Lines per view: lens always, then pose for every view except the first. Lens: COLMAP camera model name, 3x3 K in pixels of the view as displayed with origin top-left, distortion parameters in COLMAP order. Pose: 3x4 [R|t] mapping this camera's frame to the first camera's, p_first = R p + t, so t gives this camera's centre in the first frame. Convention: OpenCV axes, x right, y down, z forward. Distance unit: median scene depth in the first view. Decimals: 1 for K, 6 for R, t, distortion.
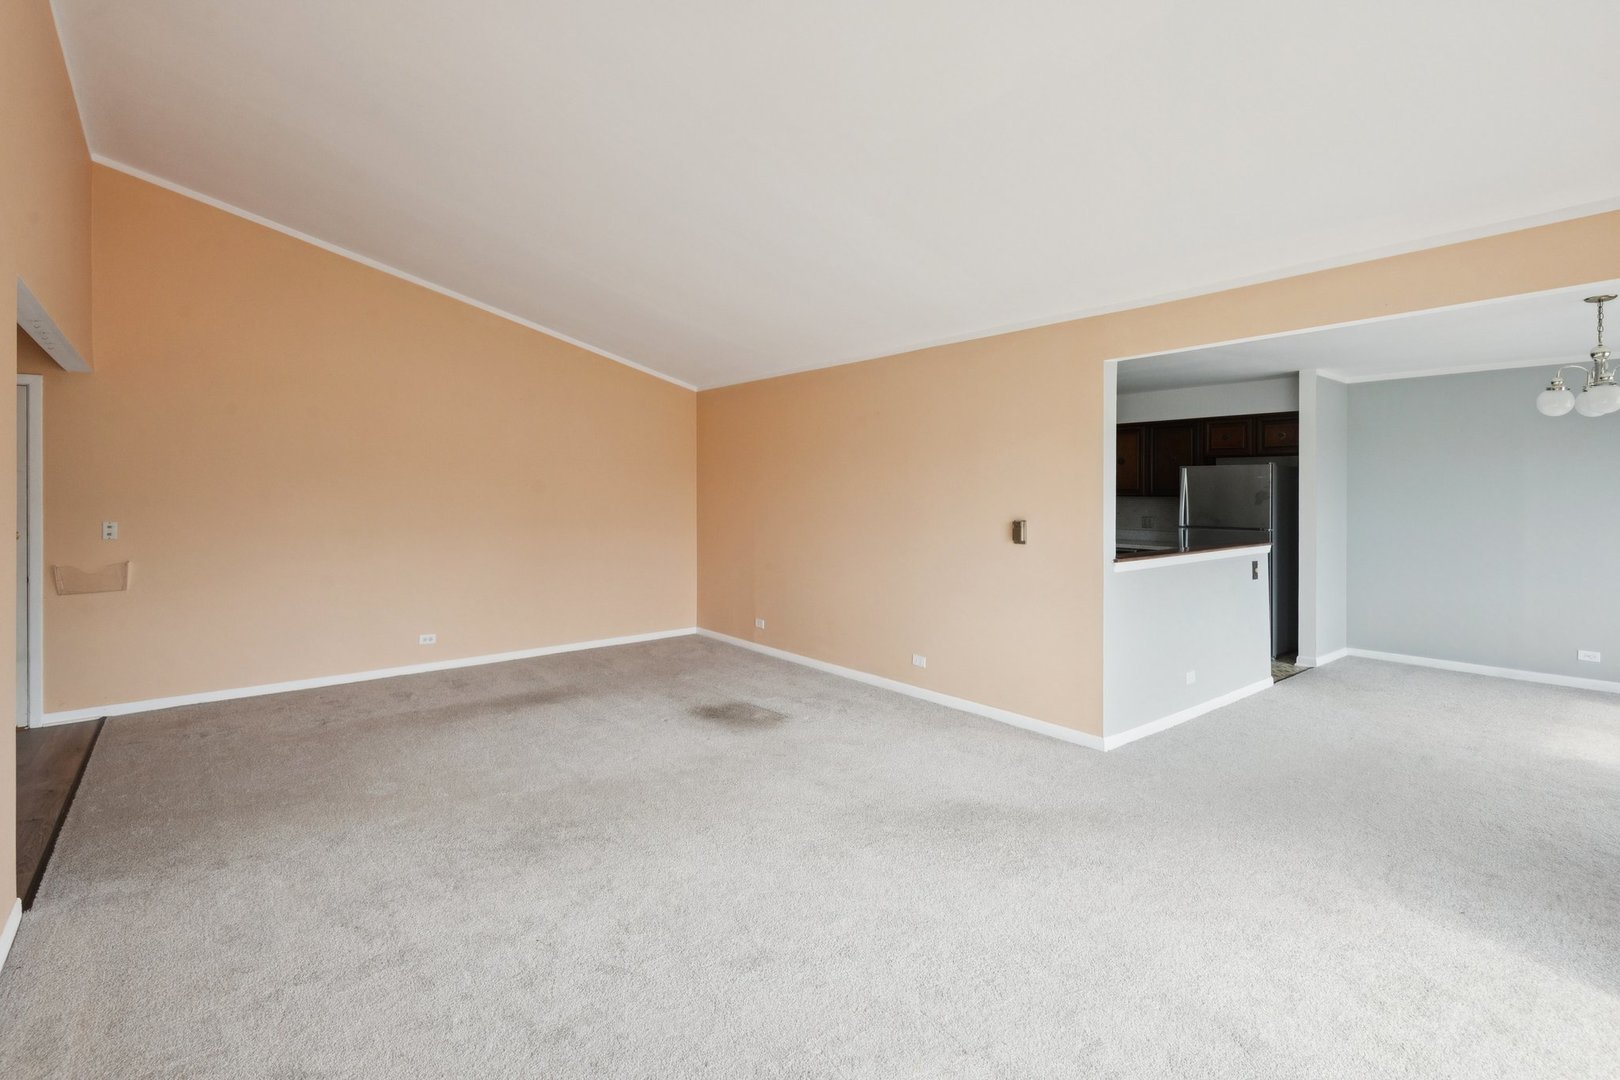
lens RADIAL K [[750.3, 0, 811.0], [0, 750.3, 503.2], [0, 0, 1]] dist [0.048802, -0.032784]
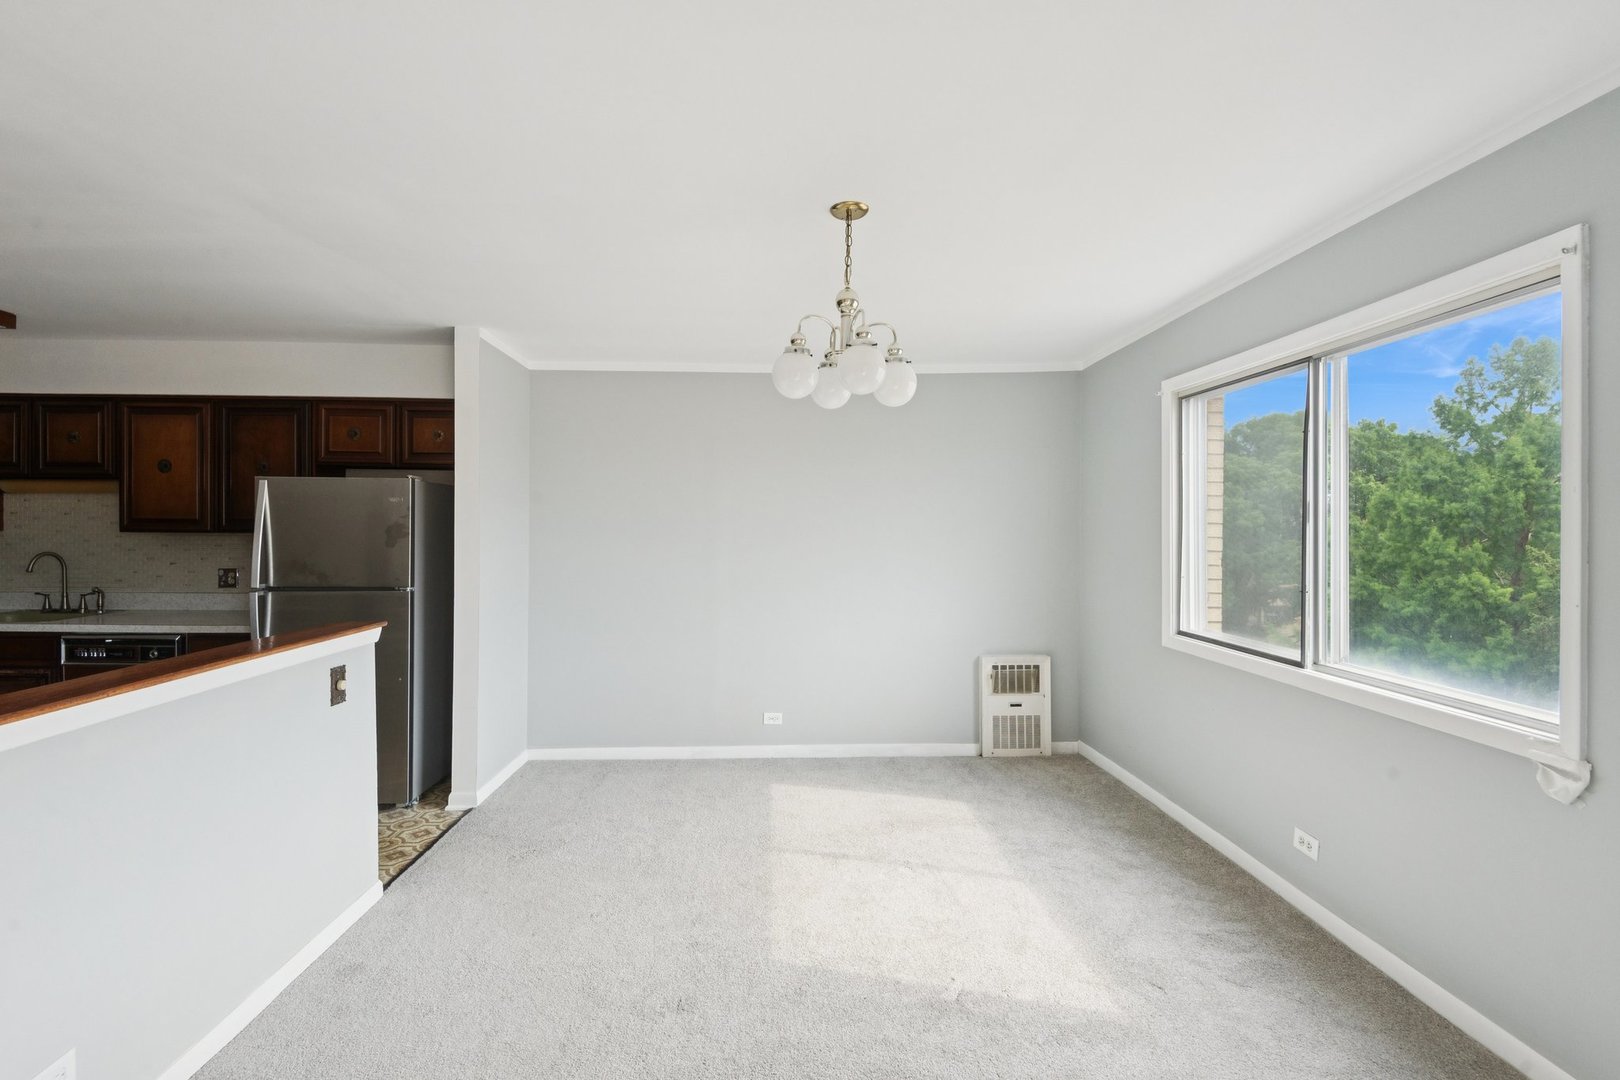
lens RADIAL K [[750.3, 0, 811.0], [0, 750.3, 503.2], [0, 0, 1]] dist [0.048802, -0.032784]
pose [[0.609083, 0.030993, 0.792500, 0.326246], [0.002836, 0.999145, -0.041254, -0.007043], [-0.793101, 0.027375, 0.608474, 0.393824]]
